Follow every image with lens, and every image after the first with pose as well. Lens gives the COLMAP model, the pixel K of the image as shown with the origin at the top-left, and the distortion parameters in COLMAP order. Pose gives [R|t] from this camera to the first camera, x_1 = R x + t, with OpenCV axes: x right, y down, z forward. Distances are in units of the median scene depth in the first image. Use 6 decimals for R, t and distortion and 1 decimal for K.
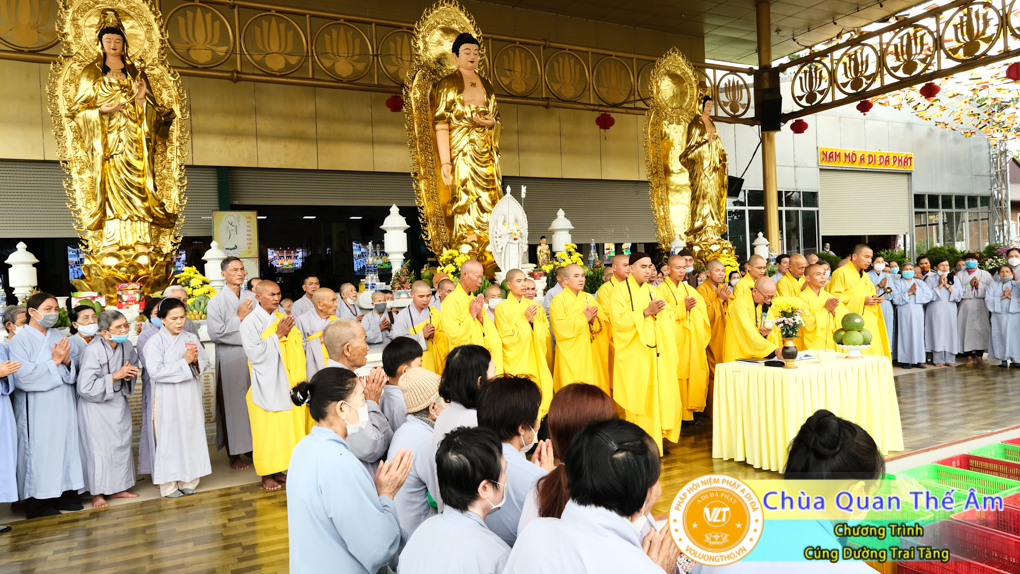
lens RADIAL K [[700.4, 0, 510.0], [0, 700.4, 287.0], [0, 0, 1]] dist [-0.006908, 0.025155]
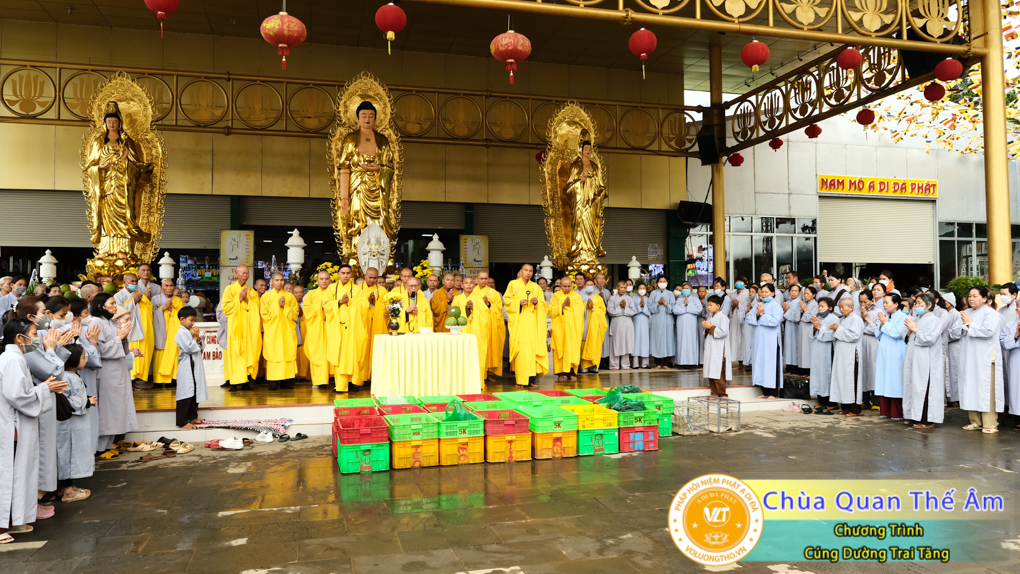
lens RADIAL K [[775.3, 0, 510.0], [0, 775.3, 287.0], [0, 0, 1]] dist [-0.005992, -0.006127]
pose [[0.976102, 0.032318, -0.214894, 0.405777], [-0.039256, 0.998834, -0.028093, 0.016761], [0.213736, 0.035857, 0.976233, -0.282974]]
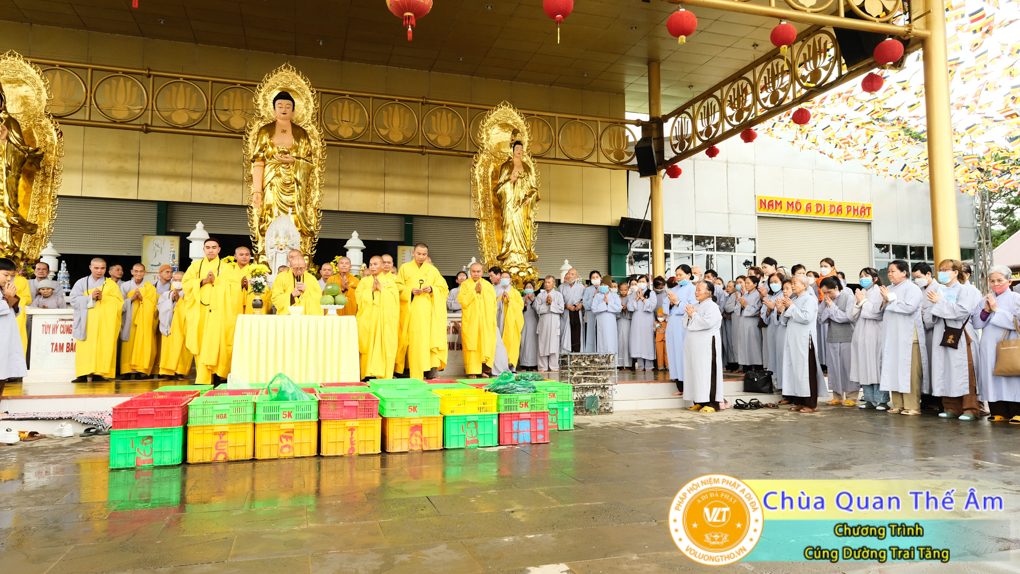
lens RADIAL K [[708.7, 0, 510.0], [0, 708.7, 287.0], [0, 0, 1]] dist [0.001617, 0.028543]
pose [[0.983220, 0.028201, -0.180229, 0.442991], [-0.043950, 0.995496, -0.083996, 0.060983], [0.177049, 0.090508, 0.980032, -0.119748]]
